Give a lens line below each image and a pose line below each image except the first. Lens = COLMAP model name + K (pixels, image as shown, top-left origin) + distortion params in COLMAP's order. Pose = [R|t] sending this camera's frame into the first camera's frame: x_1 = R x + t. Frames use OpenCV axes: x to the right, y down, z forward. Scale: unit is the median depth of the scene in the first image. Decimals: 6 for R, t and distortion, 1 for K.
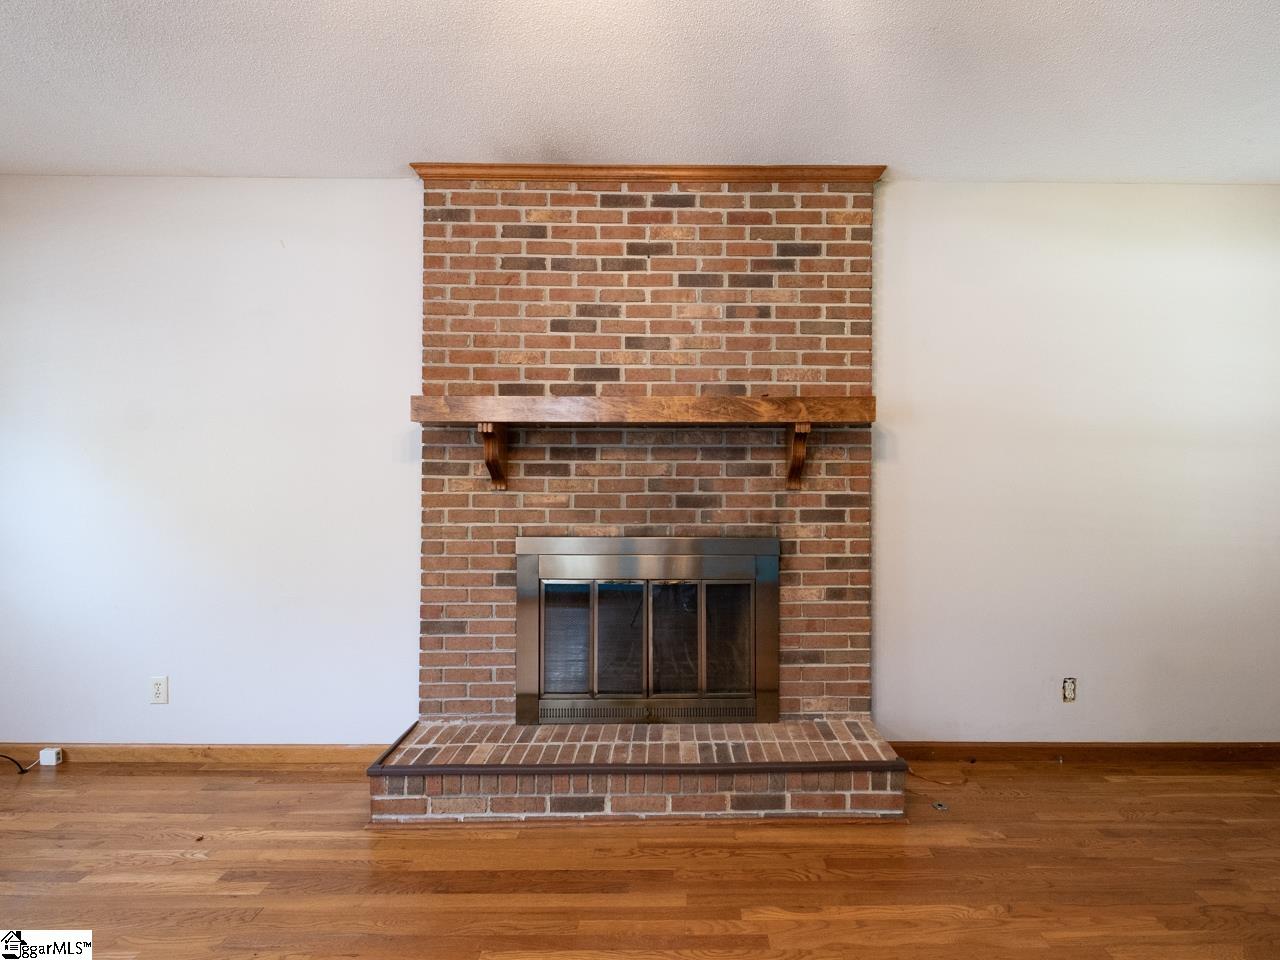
lens RADIAL K [[635.0, 0, 681.2], [0, 635.0, 465.7], [0, 0, 1]] dist [0.003665, -0.004564]
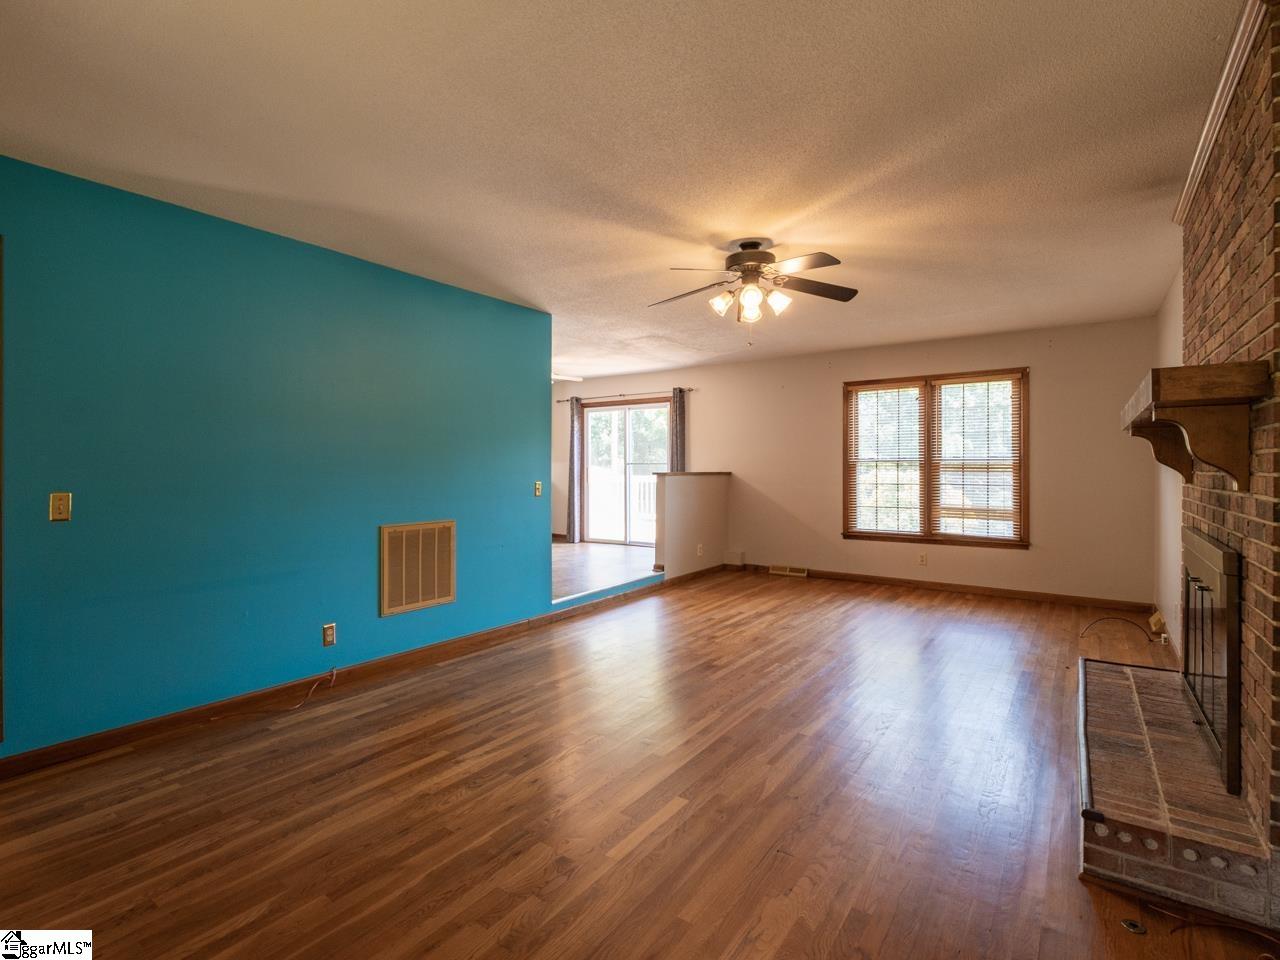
lens RADIAL K [[626.0, 0, 629.1], [0, 626.0, 472.9], [0, 0, 1]] dist [0.006203, -0.007245]
pose [[-0.596361, 0.002944, -0.802711, 1.166284], [0.001528, 0.999996, 0.002533, 0.014556], [0.802715, 0.000284, -0.596363, 0.858094]]
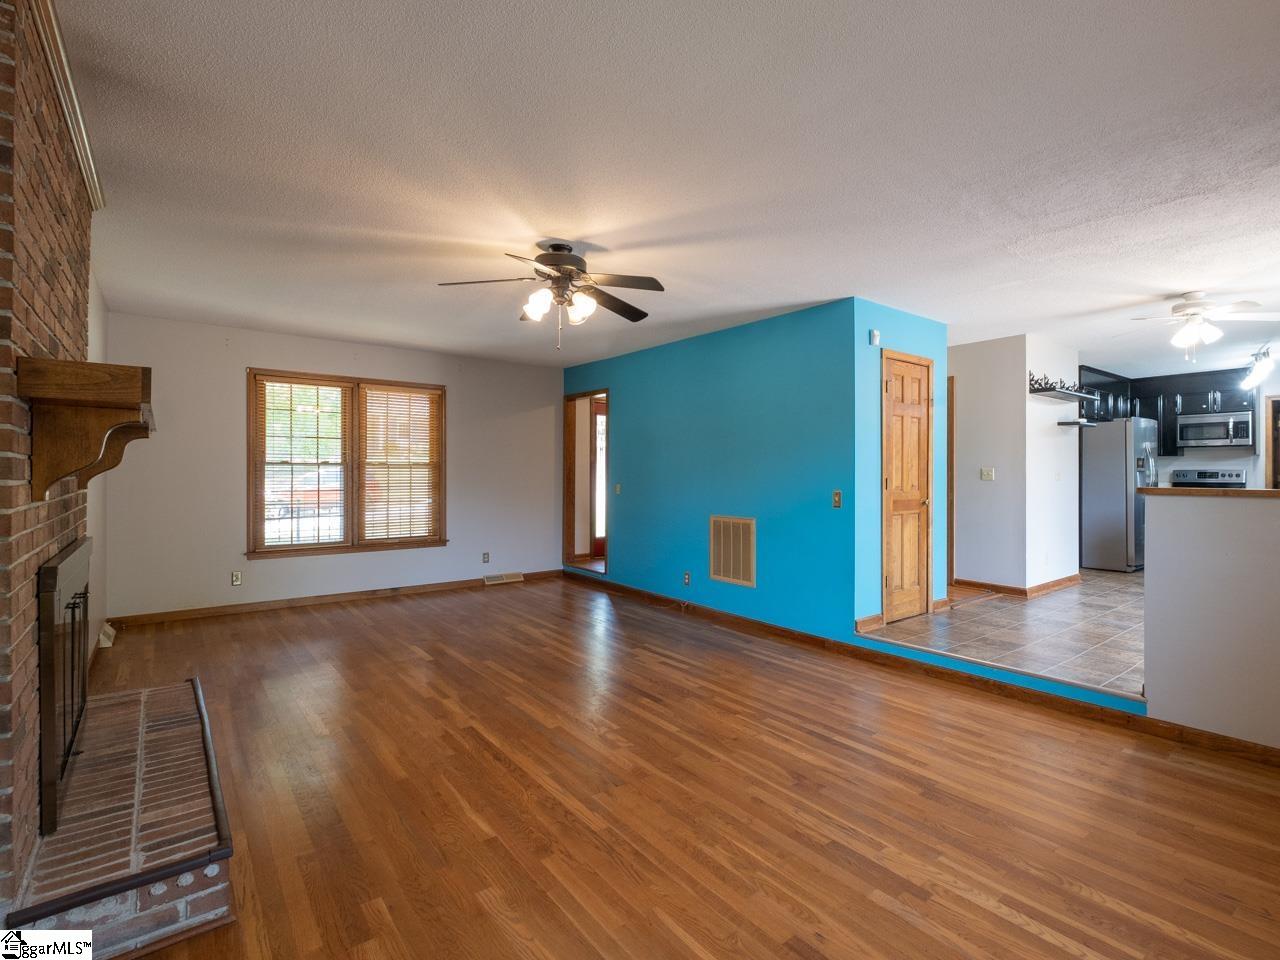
lens RADIAL K [[626.0, 0, 706.1], [0, 626.0, 474.3], [0, 0, 1]] dist [0.006203, -0.007245]
pose [[-0.641962, -0.007577, 0.766699, -1.227236], [-0.009548, 0.999953, 0.001887, 0.000839], [-0.766677, -0.006109, -0.642004, 0.874182]]
